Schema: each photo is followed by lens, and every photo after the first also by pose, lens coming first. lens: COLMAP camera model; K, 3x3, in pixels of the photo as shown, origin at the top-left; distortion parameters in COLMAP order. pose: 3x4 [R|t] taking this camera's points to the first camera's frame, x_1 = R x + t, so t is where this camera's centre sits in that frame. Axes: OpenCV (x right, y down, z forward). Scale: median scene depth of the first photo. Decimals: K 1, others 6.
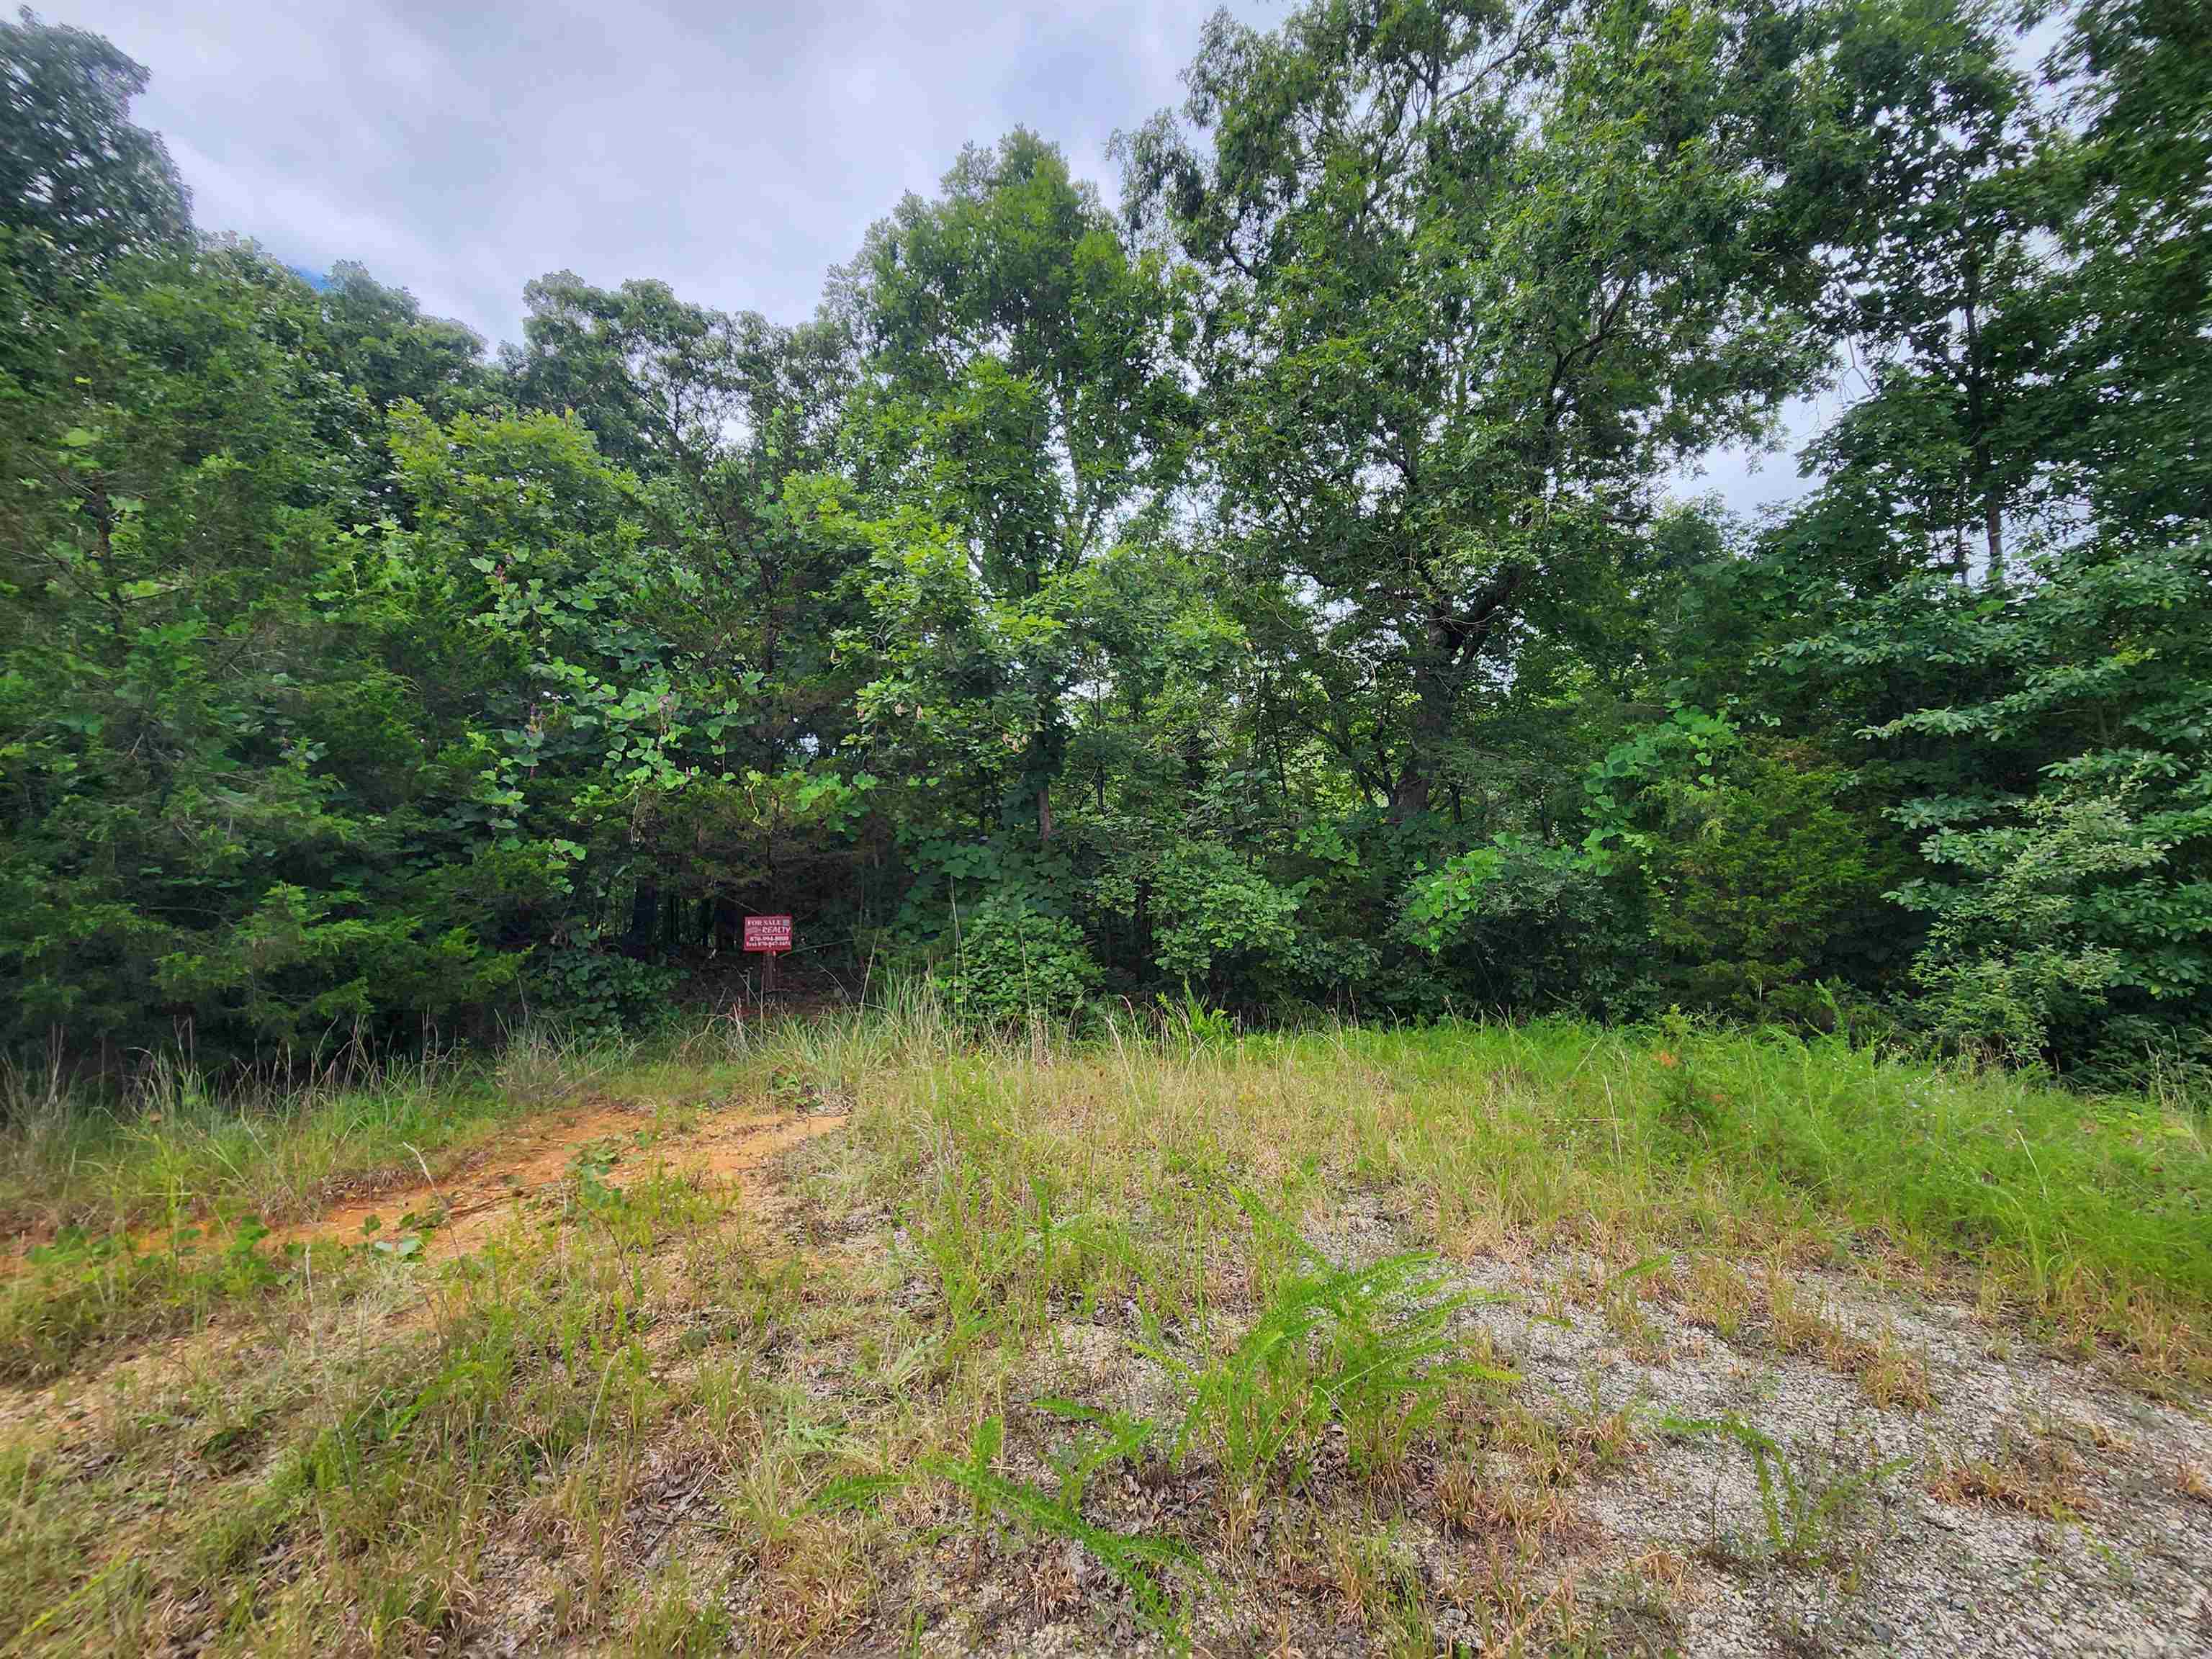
lens RADIAL K [[911.4, 0, 1116.2], [0, 911.4, 823.2], [0, 0, 1]] dist [0.005560, -0.001614]
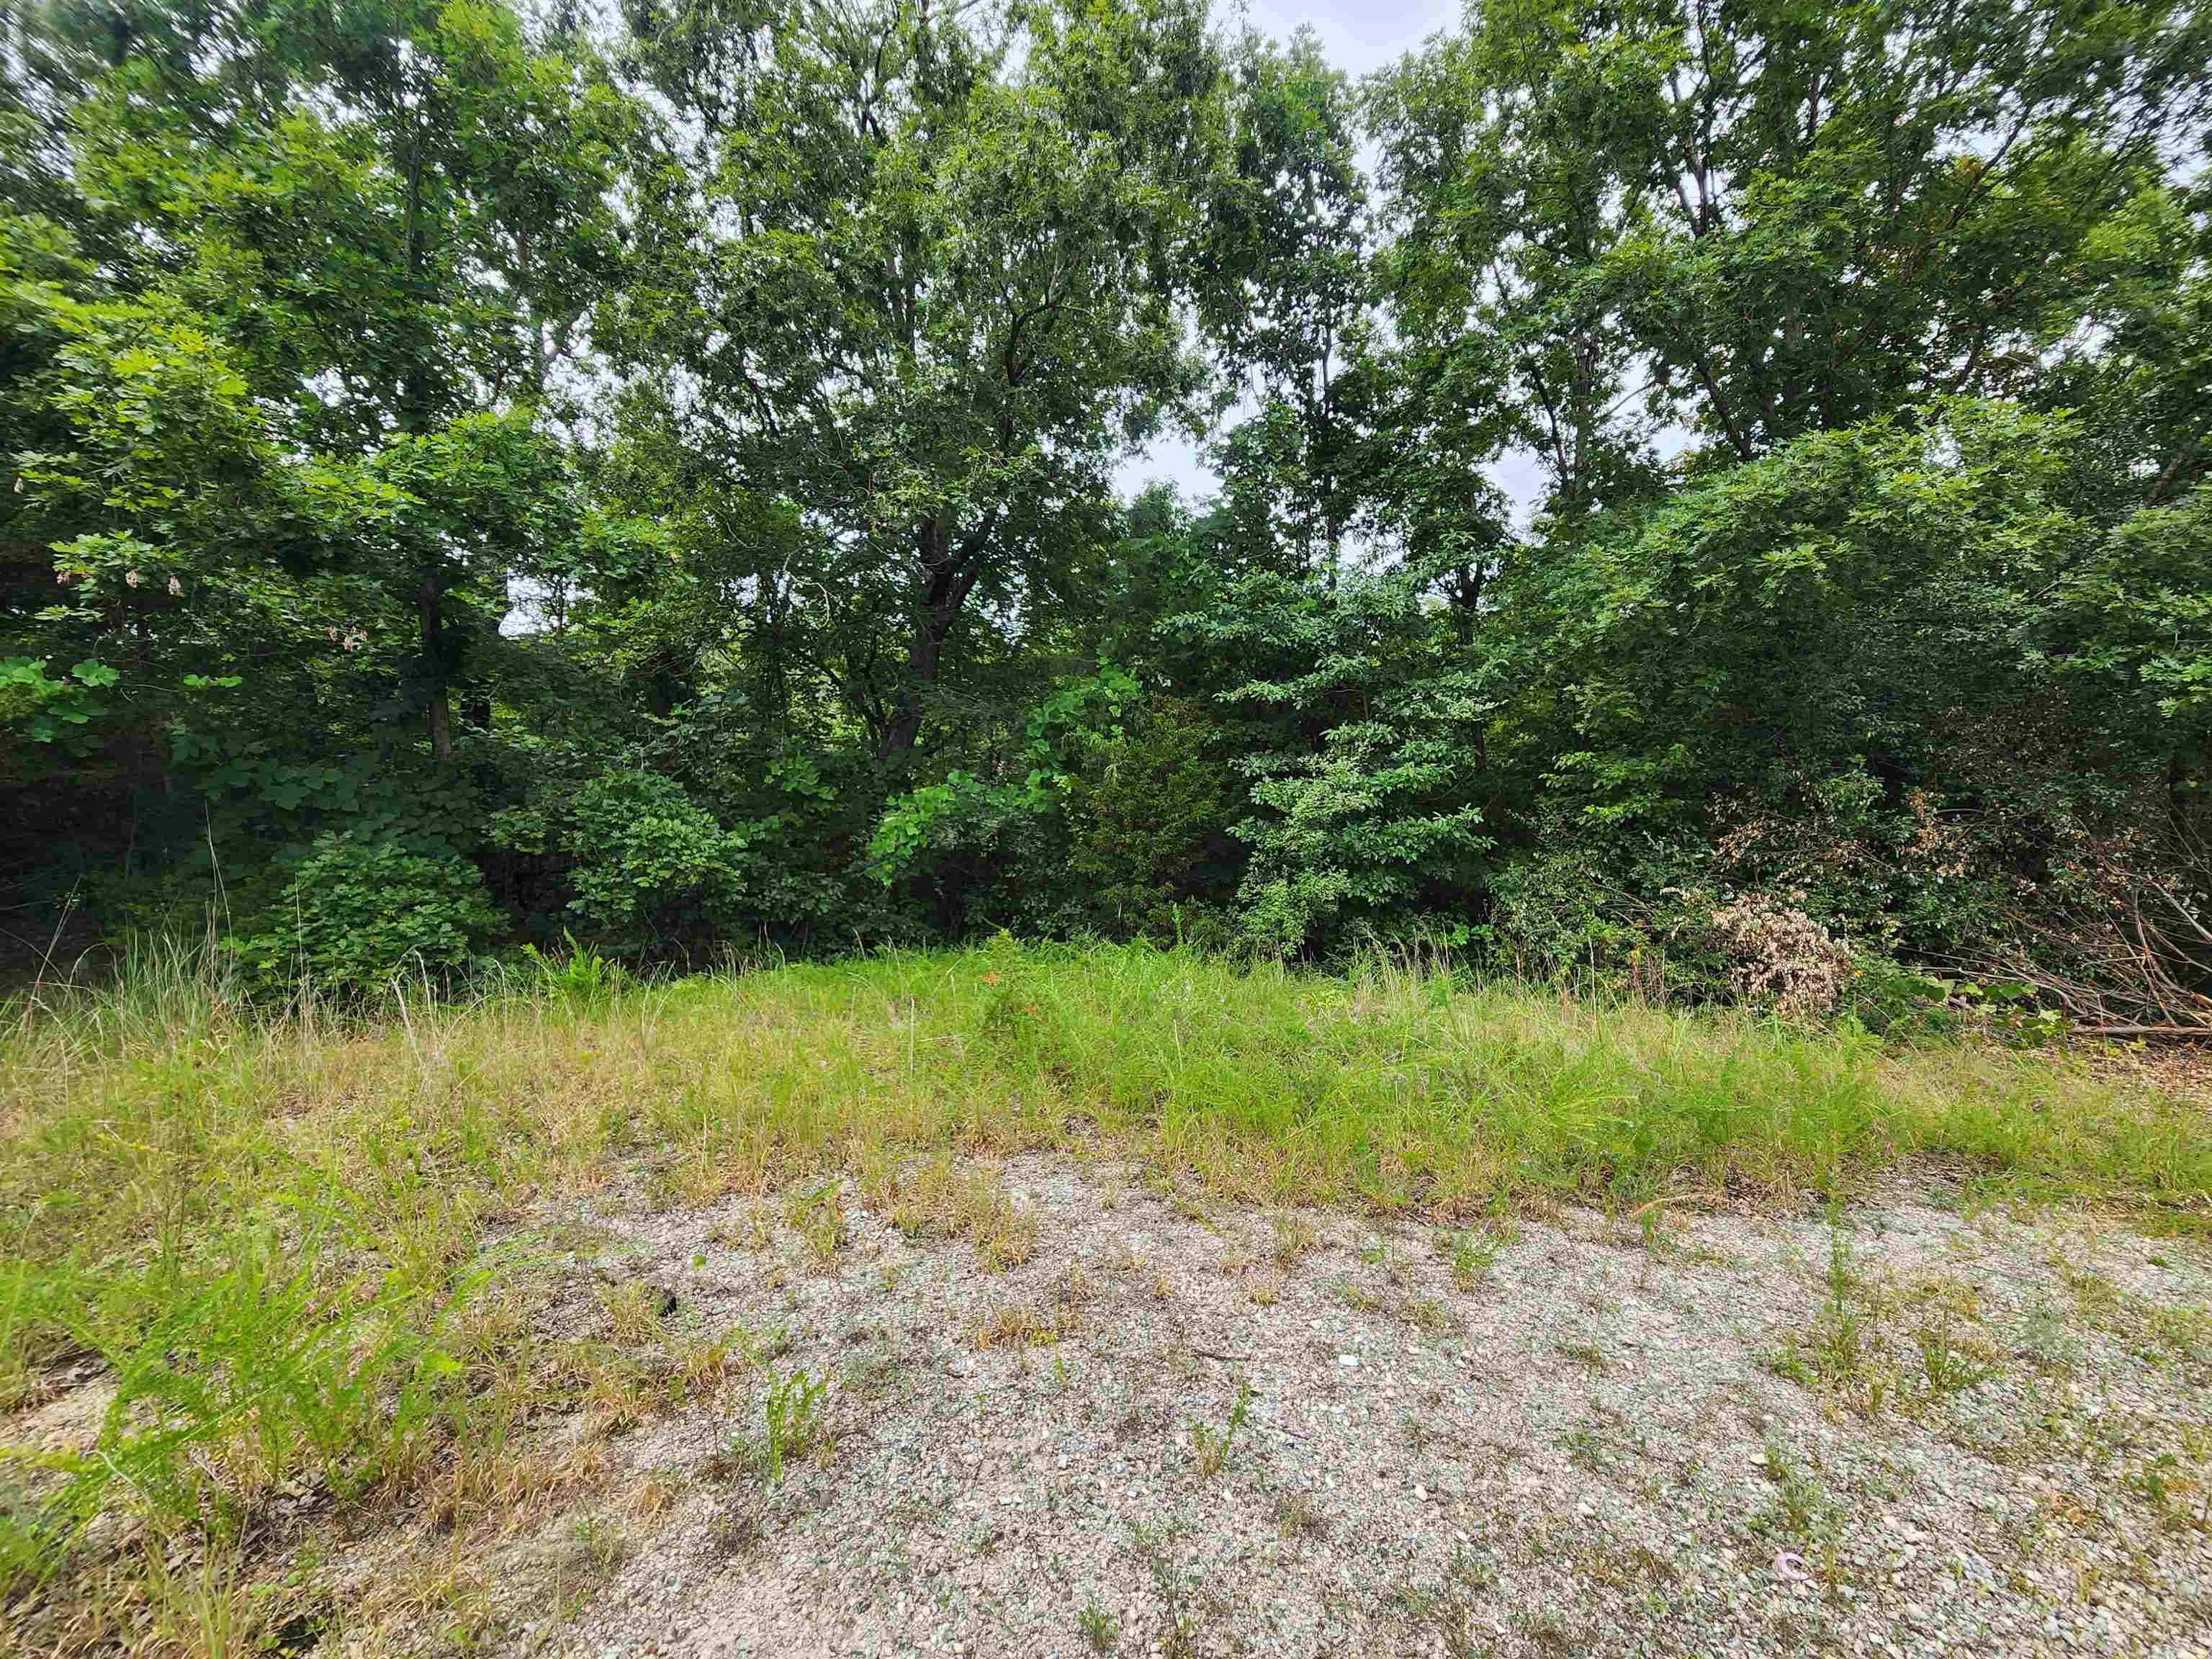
lens RADIAL K [[911.4, 0, 1091.2], [0, 911.4, 828.3], [0, 0, 1]] dist [0.005560, -0.001614]
pose [[0.890554, -0.000344, 0.454877, 0.104284], [-0.035662, 0.996869, 0.070573, -0.003723], [-0.453477, -0.079071, 0.887753, -0.012617]]
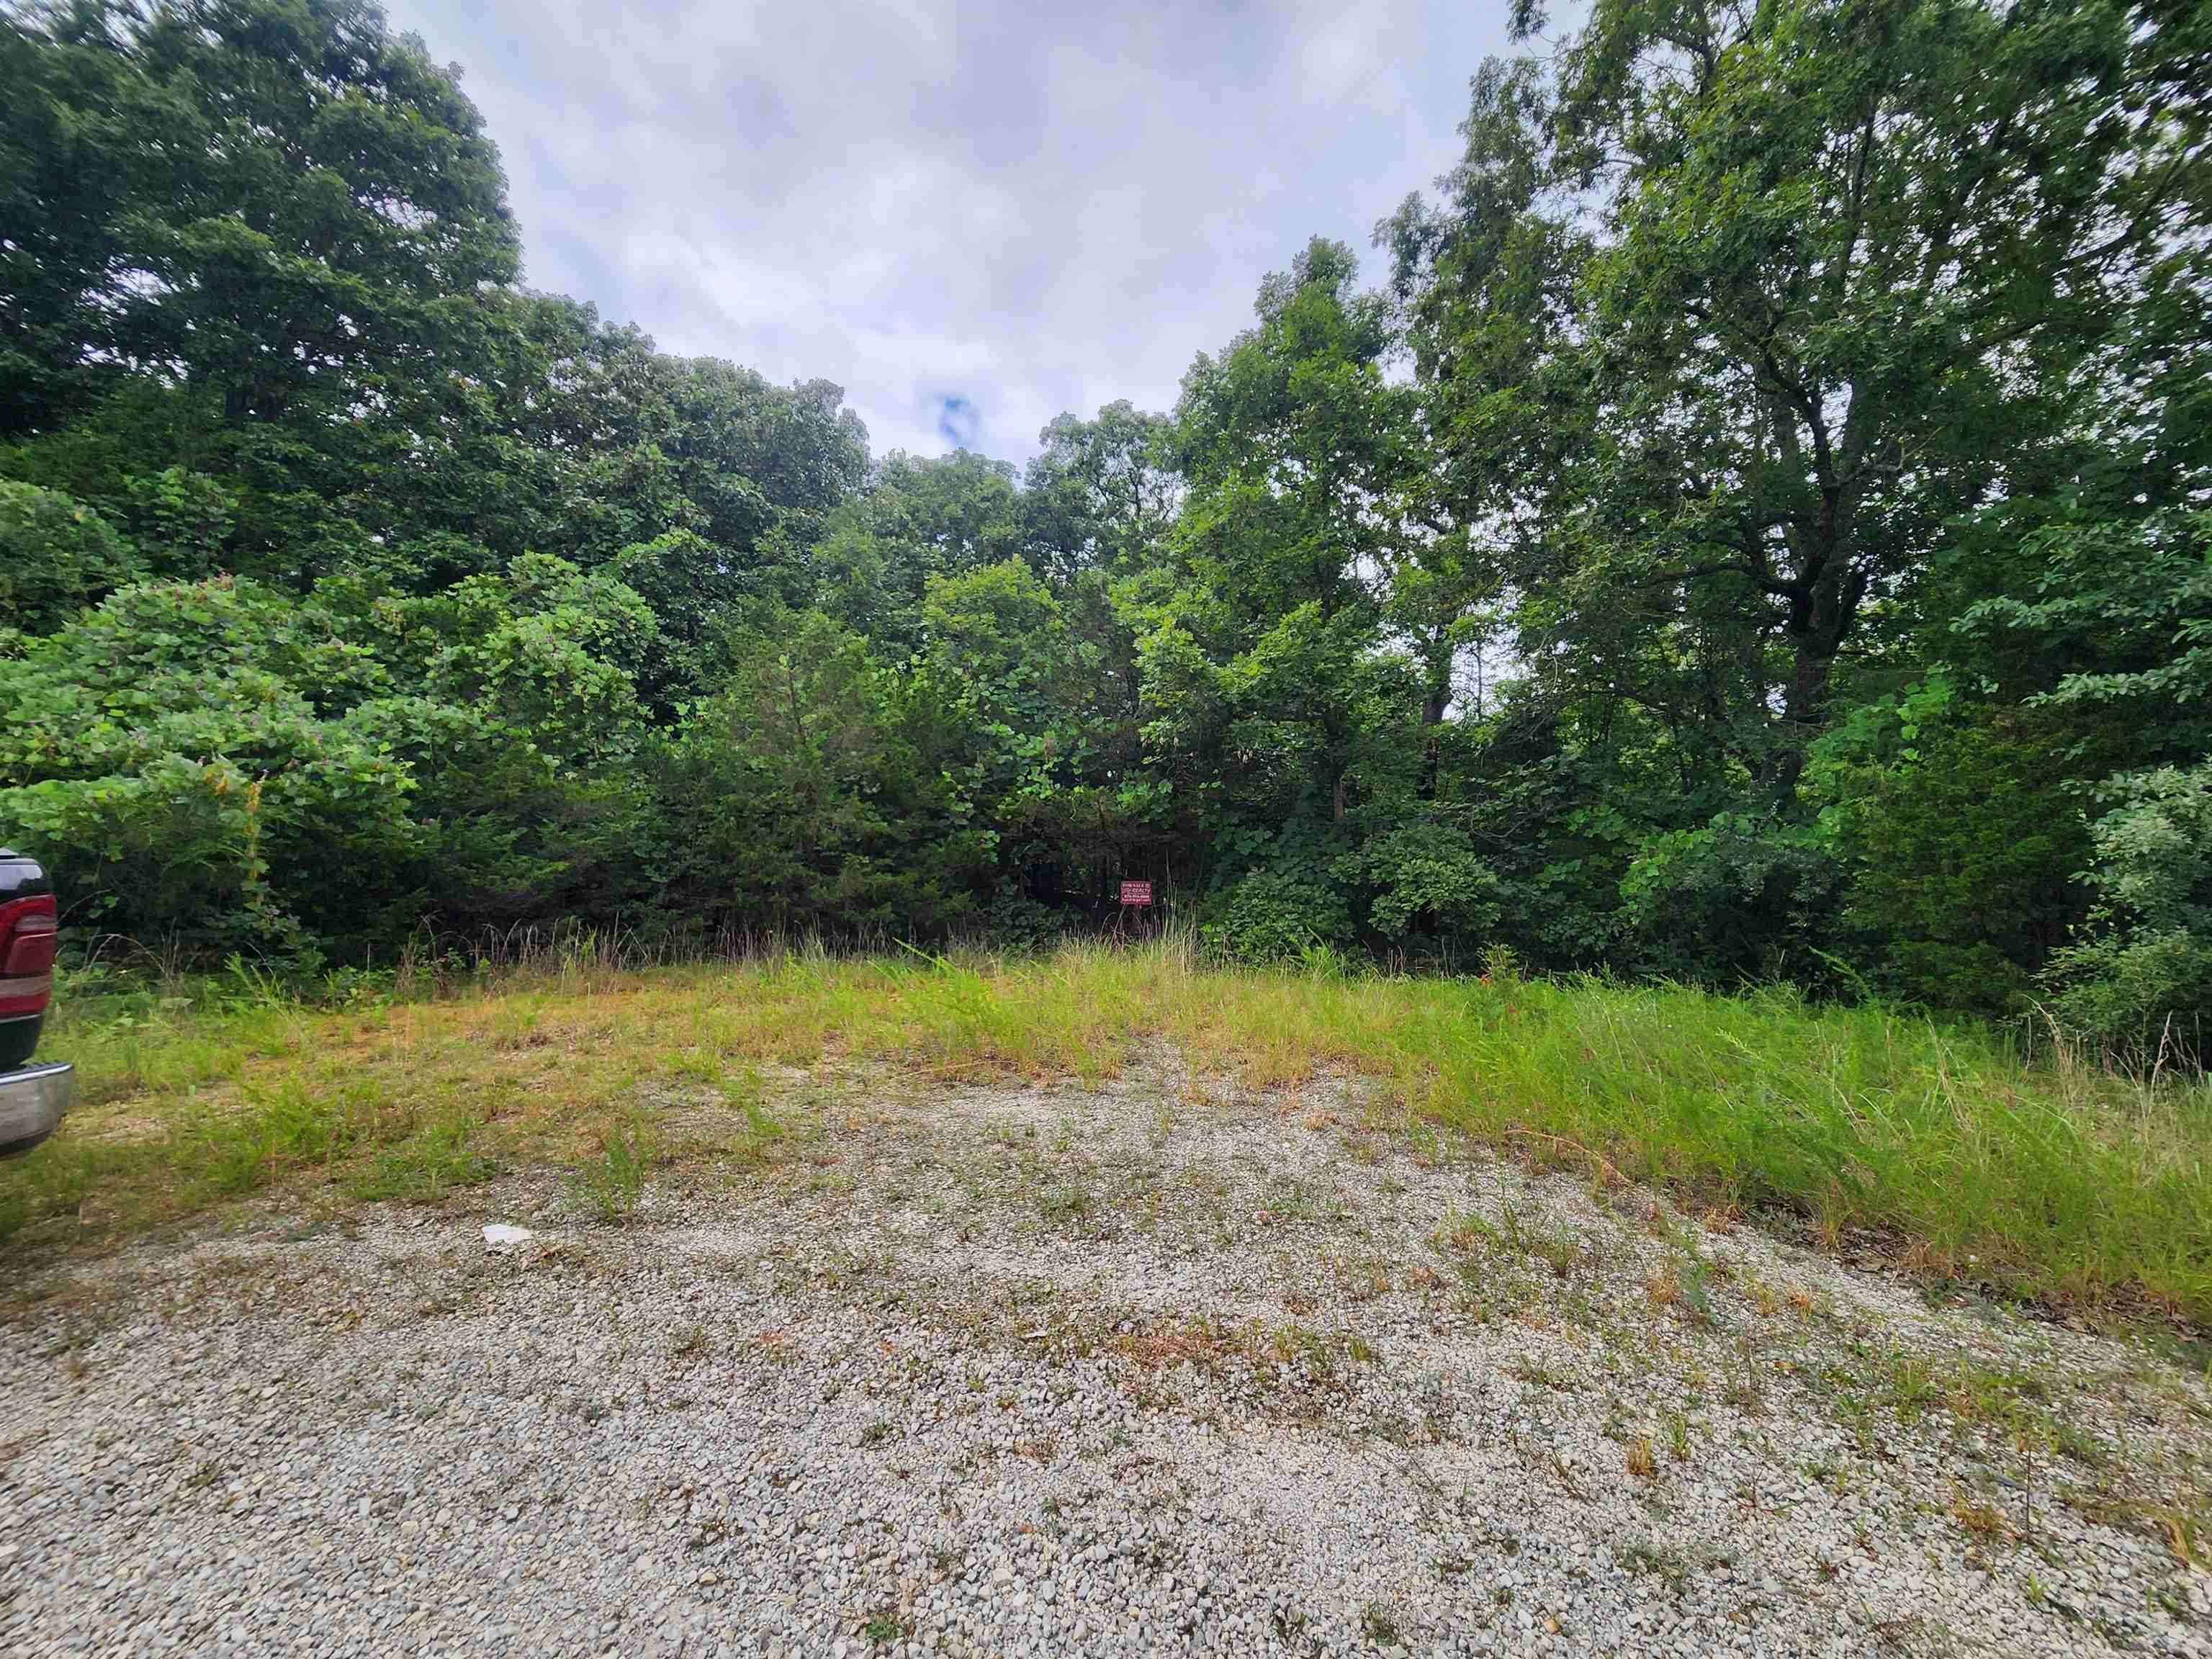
lens RADIAL K [[911.4, 0, 1113.7], [0, 911.4, 826.7], [0, 0, 1]] dist [0.005560, -0.001614]
pose [[0.830847, -0.013162, -0.556345, 0.508225], [0.027896, 0.999449, 0.018013, -0.012744], [0.555801, -0.030486, 0.830756, -0.275359]]
